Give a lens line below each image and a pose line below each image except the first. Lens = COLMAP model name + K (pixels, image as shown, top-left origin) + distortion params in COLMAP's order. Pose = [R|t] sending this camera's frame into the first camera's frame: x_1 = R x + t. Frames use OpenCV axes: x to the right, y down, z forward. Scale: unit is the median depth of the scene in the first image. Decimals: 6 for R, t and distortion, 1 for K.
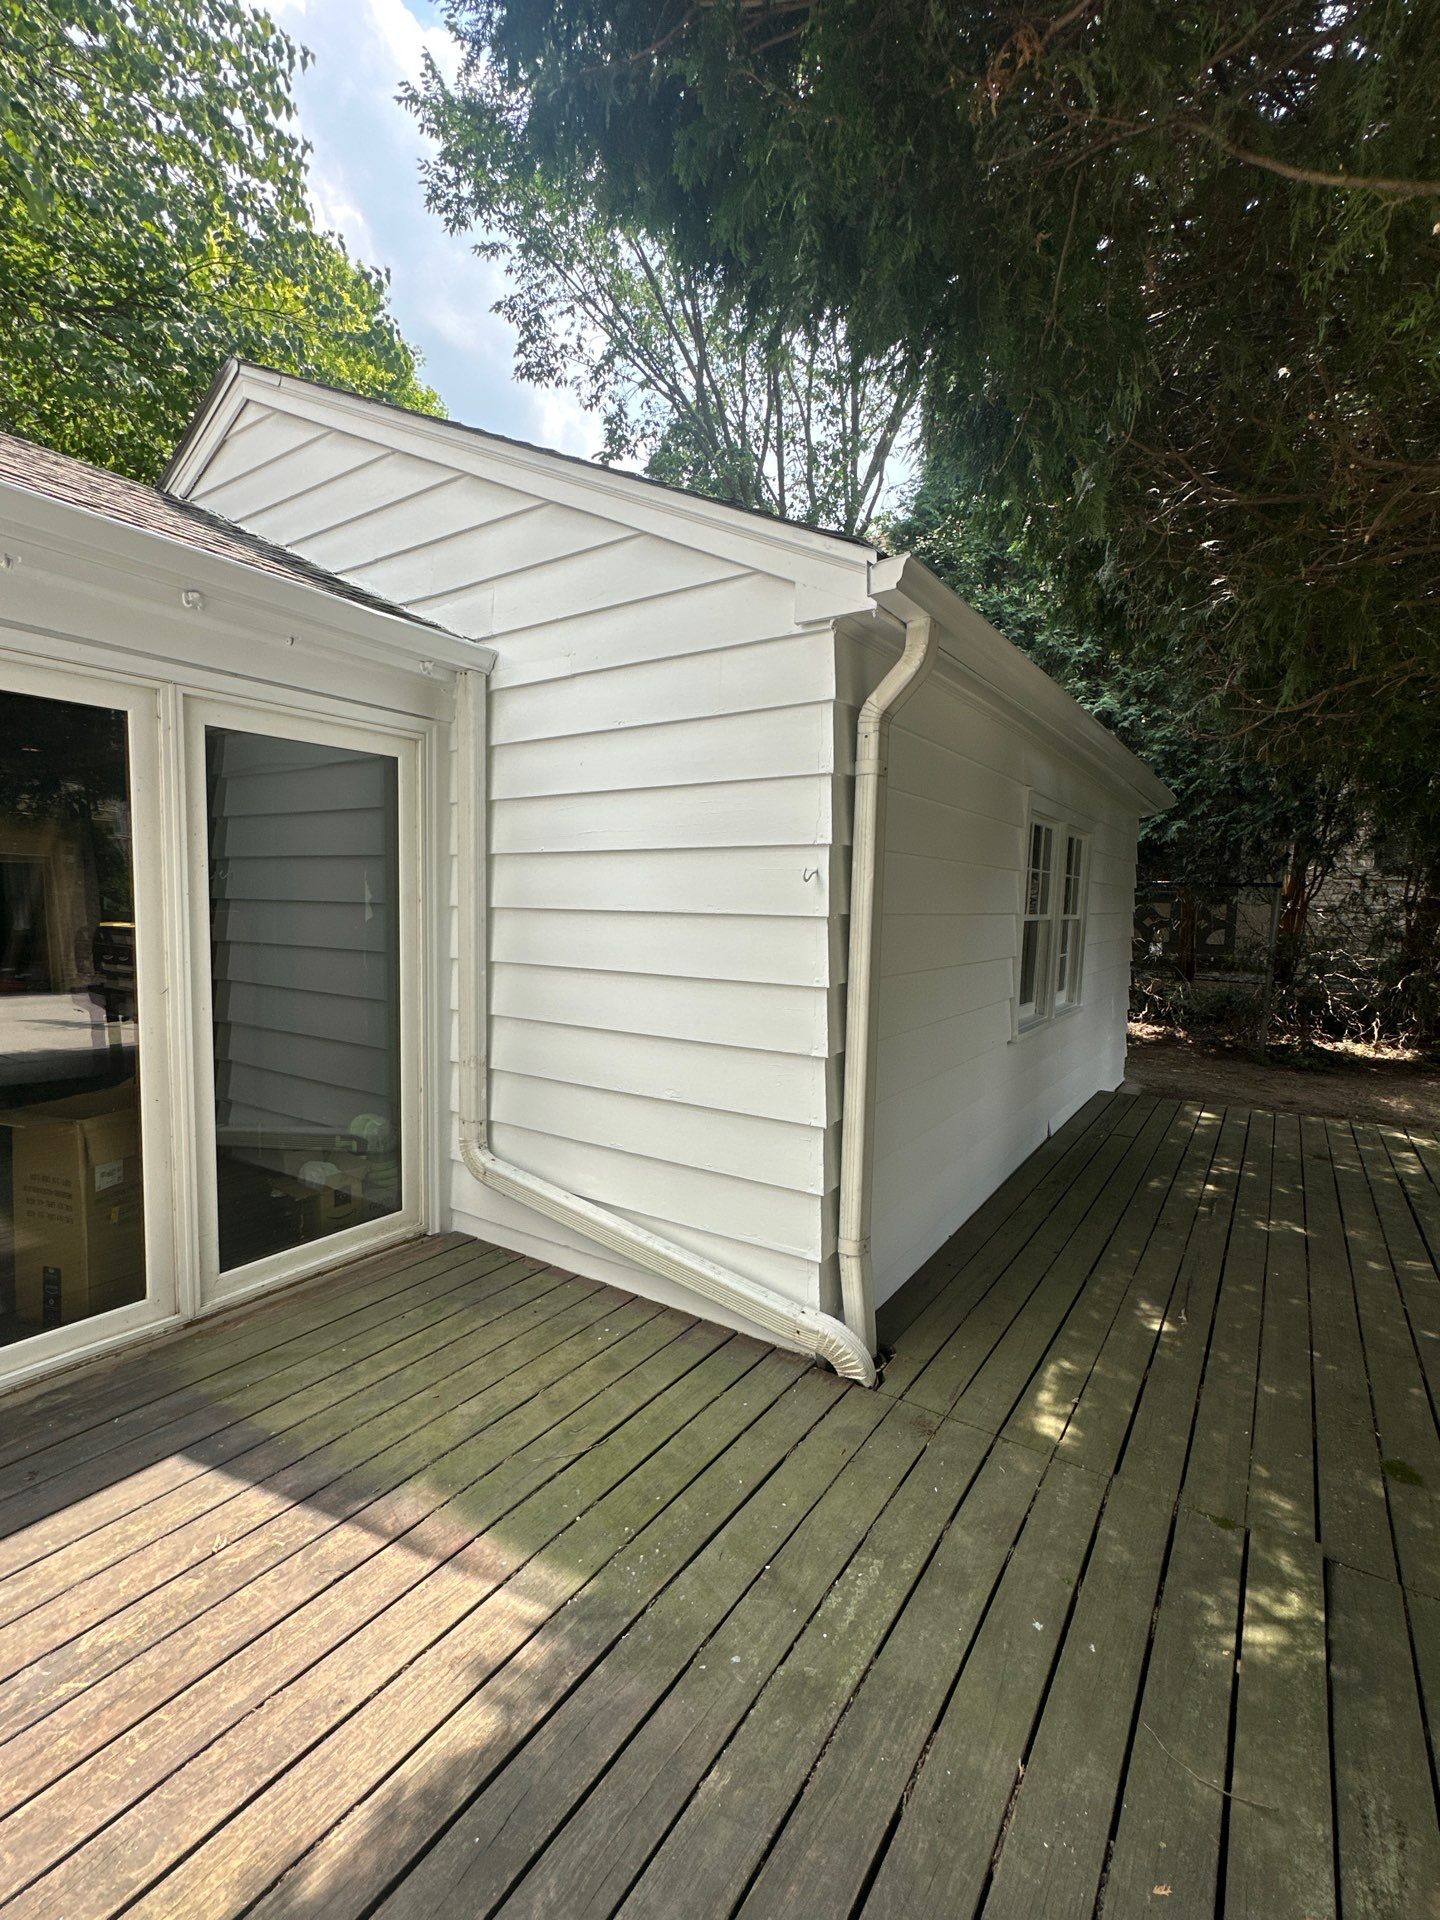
lens RADIAL K [[769.1, 0, 720.4], [0, 769.1, 962.5], [0, 0, 1]] dist [-0.002829, 0.000058]
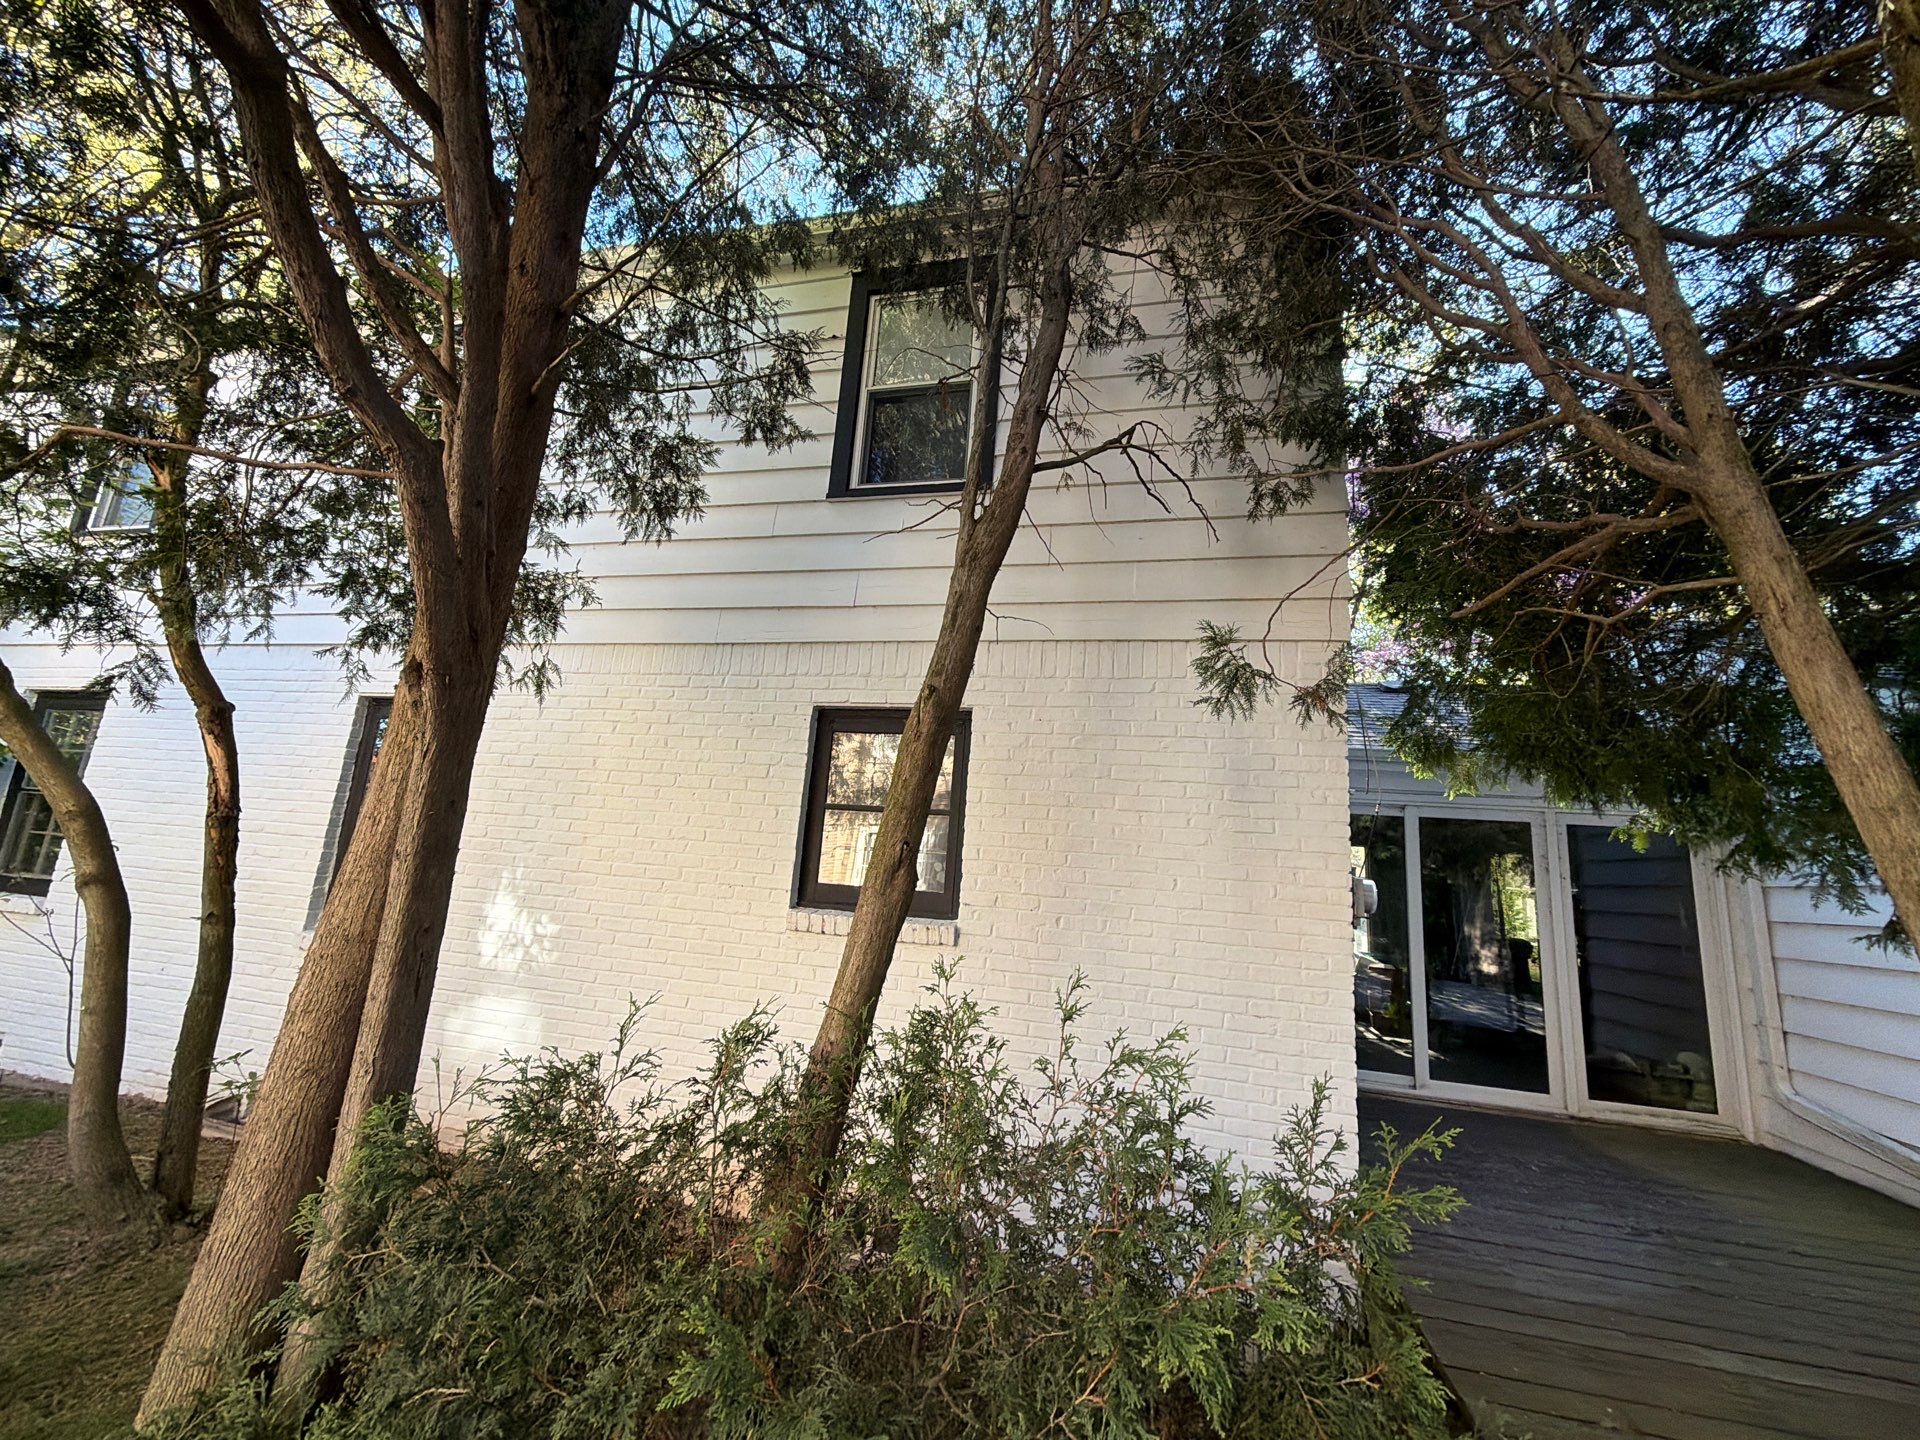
lens RADIAL K [[769.1, 0, 960.0], [0, 769.1, 720.0], [0, 0, 1]] dist [-0.002829, 0.000058]
pose [[0.330266, -0.186939, -0.925191, 0.789189], [-0.119324, 0.964058, -0.237388, 0.131217], [0.936315, 0.188799, 0.296089, -1.234735]]
